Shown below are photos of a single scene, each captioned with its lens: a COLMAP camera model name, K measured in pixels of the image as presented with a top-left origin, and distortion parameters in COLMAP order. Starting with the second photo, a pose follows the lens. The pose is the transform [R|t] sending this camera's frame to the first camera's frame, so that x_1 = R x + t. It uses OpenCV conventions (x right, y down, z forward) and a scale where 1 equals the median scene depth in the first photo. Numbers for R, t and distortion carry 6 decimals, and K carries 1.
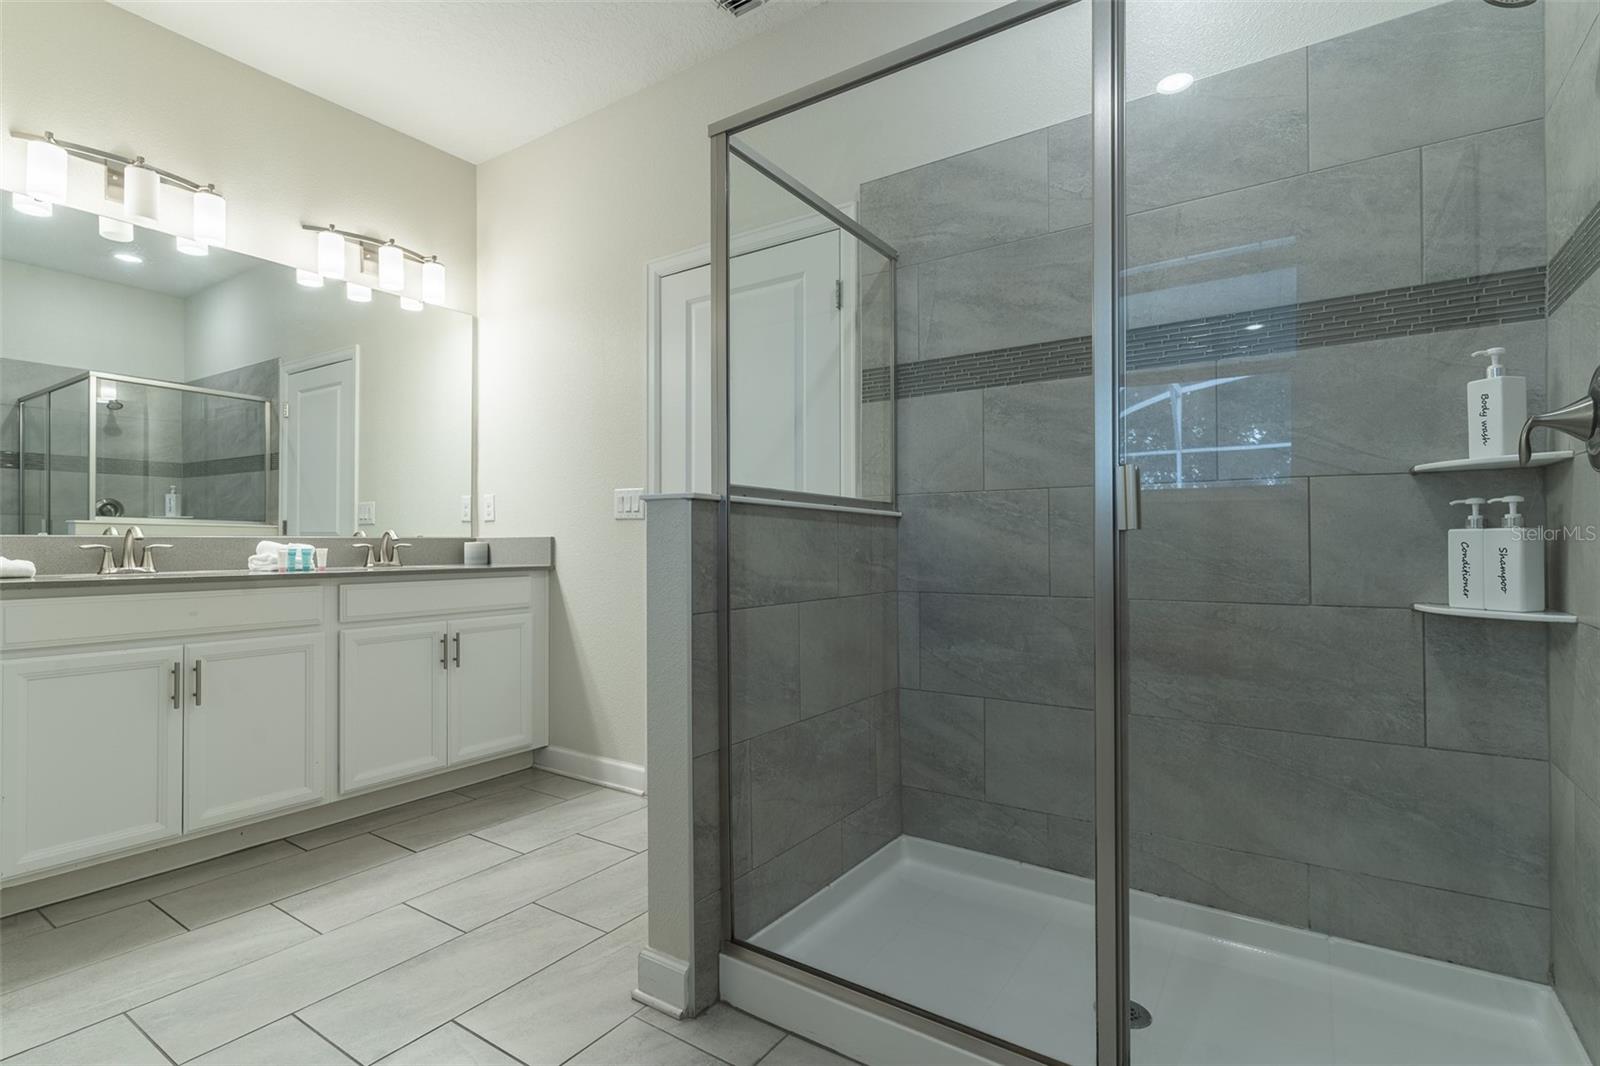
lens RADIAL K [[767.7, 0, 800.0], [0, 767.7, 533.0], [0, 0, 1]] dist [-0.000301, -0.000273]
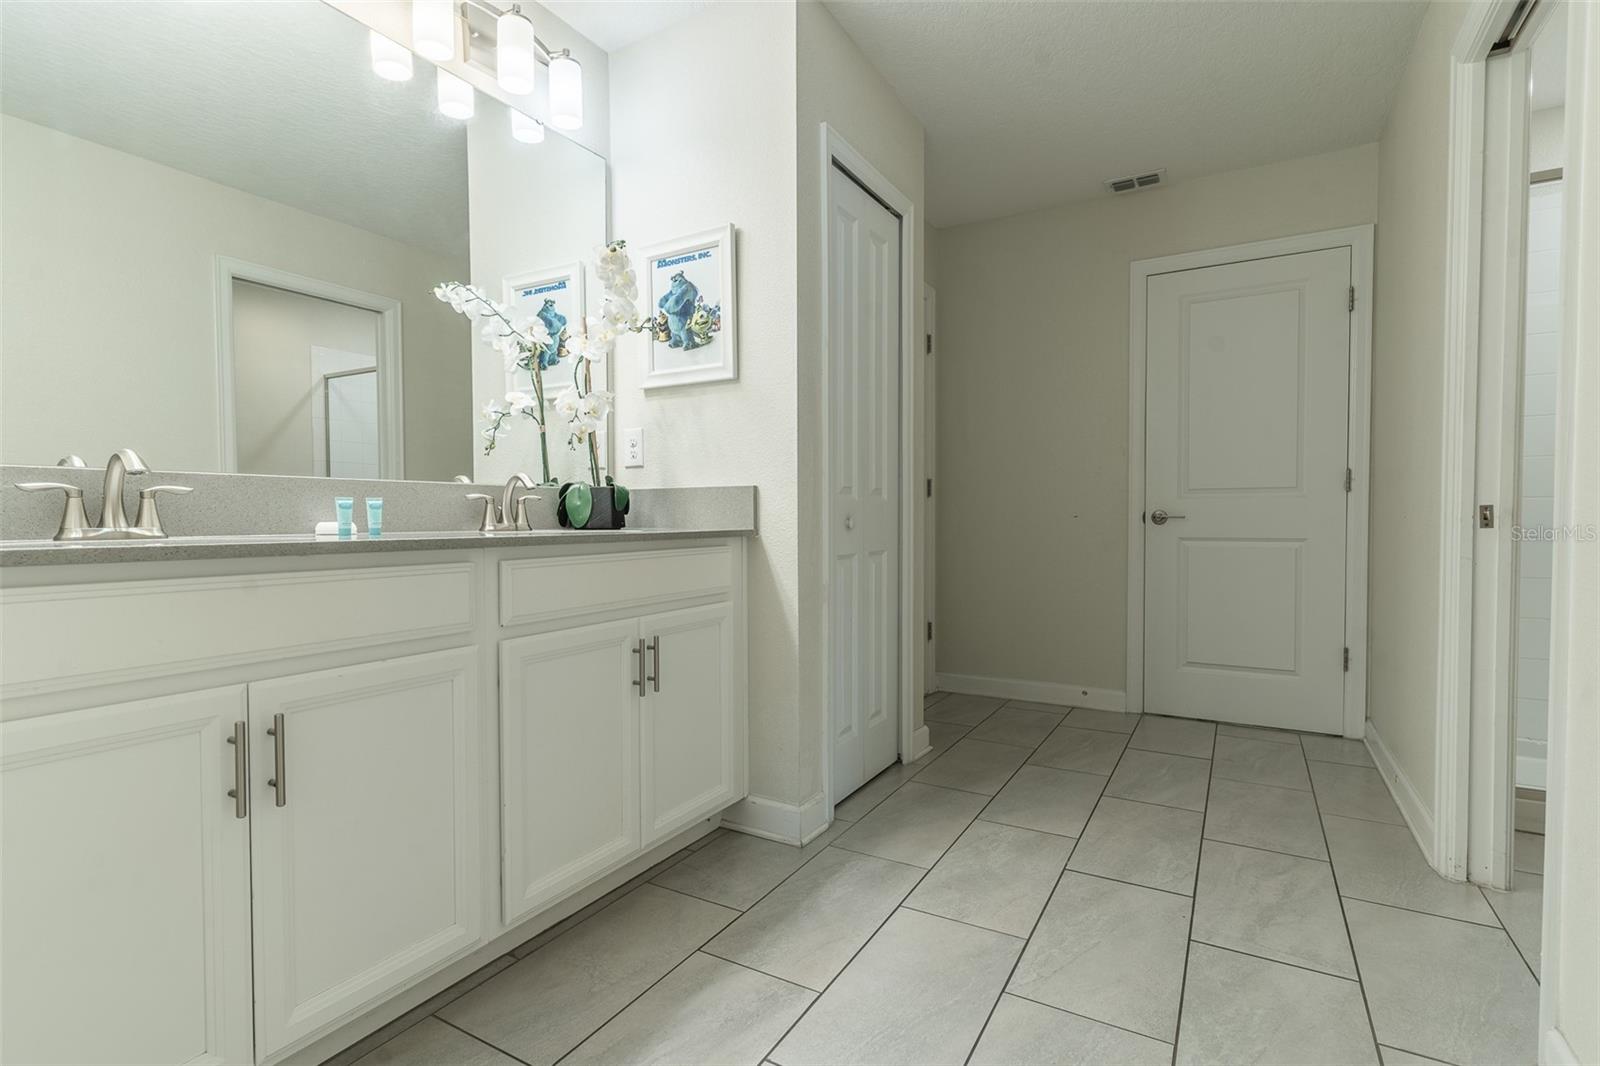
lens RADIAL K [[767.7, 0, 800.0], [0, 767.7, 533.0], [0, 0, 1]] dist [-0.000301, -0.000273]
pose [[0.998014, 0.005058, 0.062783, -0.417732], [-0.007659, 0.999119, 0.041259, 0.022154], [-0.062519, -0.041658, 0.997174, 0.425185]]
